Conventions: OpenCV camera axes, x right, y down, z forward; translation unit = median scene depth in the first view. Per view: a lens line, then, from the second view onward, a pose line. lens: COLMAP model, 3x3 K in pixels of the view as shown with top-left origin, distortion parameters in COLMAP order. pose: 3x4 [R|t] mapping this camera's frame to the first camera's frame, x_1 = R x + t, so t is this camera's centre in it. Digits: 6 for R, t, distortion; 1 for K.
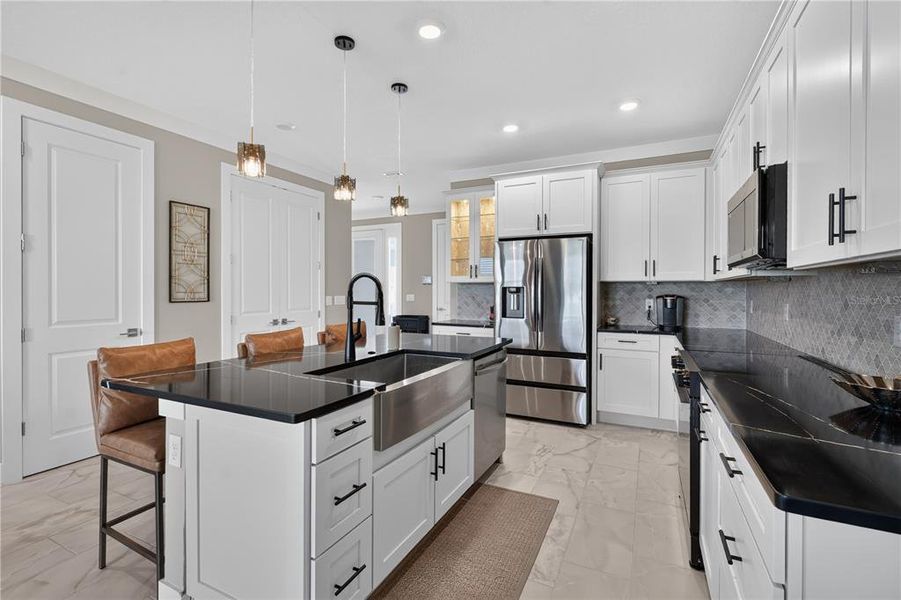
lens RADIAL K [[408.4, 0, 451.4], [0, 408.4, 295.4], [0, 0, 1]] dist [0.006256, -0.002765]
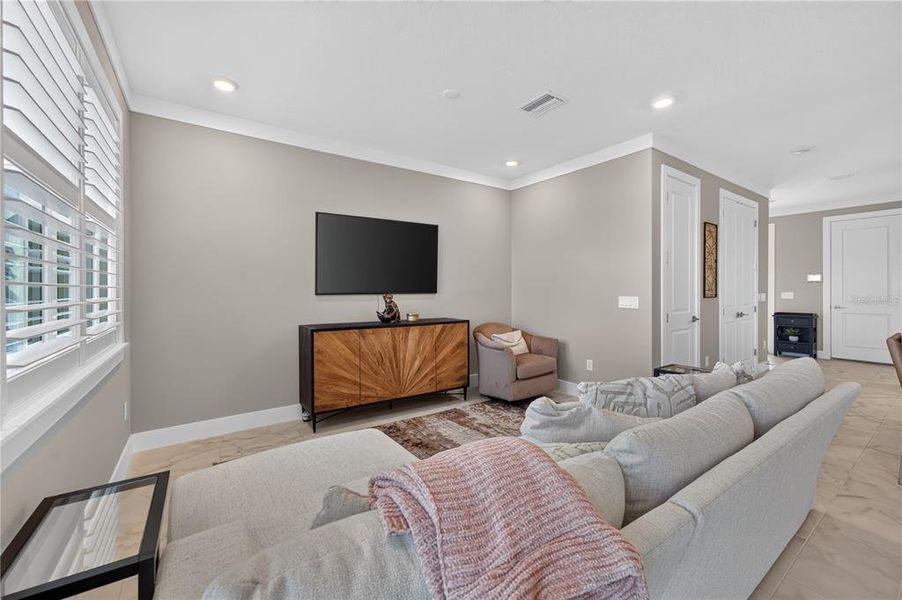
lens RADIAL K [[368.6, 0, 448.8], [0, 368.6, 291.1], [0, 0, 1]] dist [-0.002611, 0.005496]
pose [[0.879891, -0.002094, -0.475171, -0.825170], [-0.001645, 0.999971, -0.007453, 0.005300], [0.475173, 0.007340, 0.879862, -0.441862]]
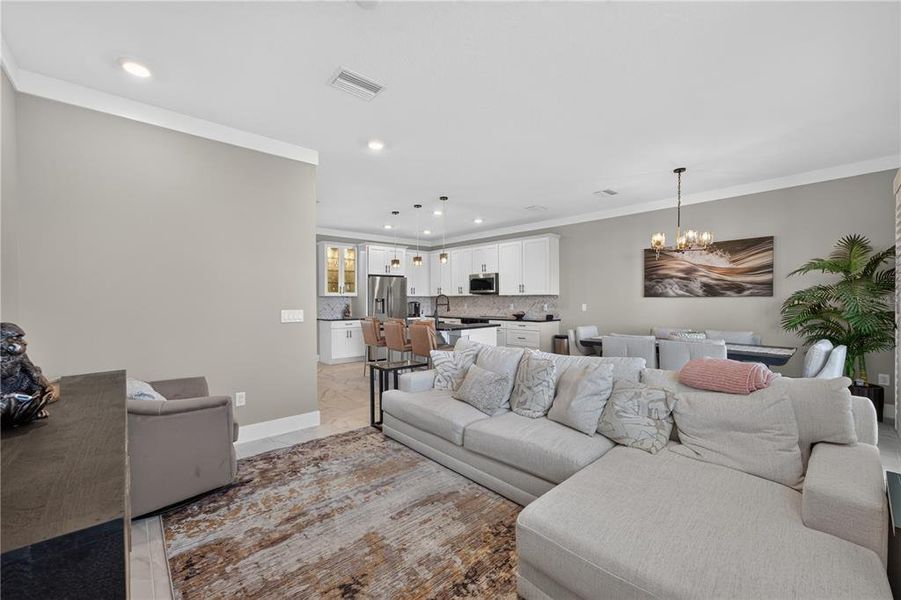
lens RADIAL K [[368.2, 0, 445.8], [0, 368.2, 305.1], [0, 0, 1]] dist [-0.002611, 0.005496]
pose [[0.378244, -0.018123, 0.925528, -1.627677], [0.016322, 0.999783, 0.012906, -0.007313], [-0.925562, 0.010225, 0.378458, -0.034690]]
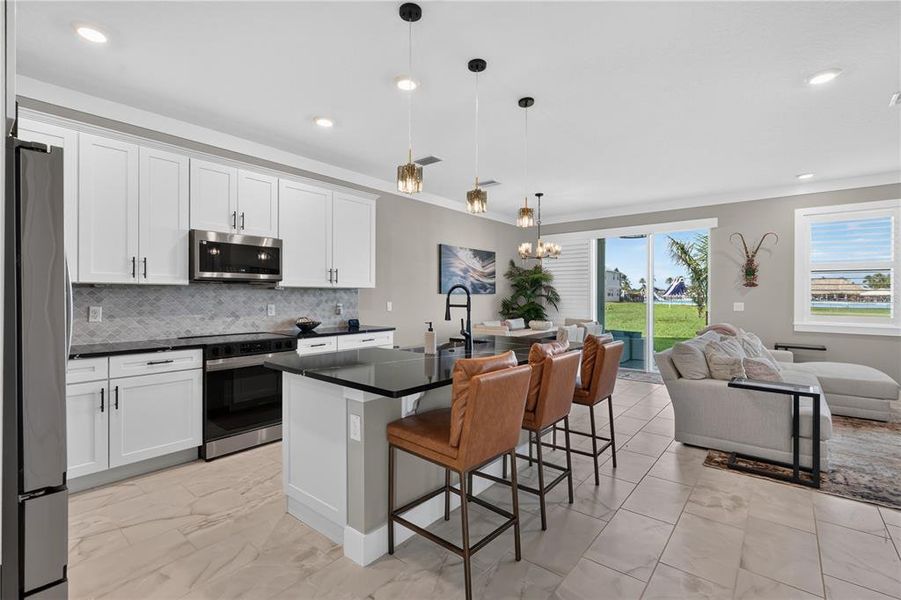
lens RADIAL K [[408.4, 0, 445.1], [0, 408.4, 294.4], [0, 0, 1]] dist [0.006256, -0.002765]
pose [[-0.971194, -0.005067, 0.238237, -0.298853], [-0.002421, 0.999932, 0.011399, -0.022255], [-0.238279, 0.010494, -0.971140, 1.412933]]
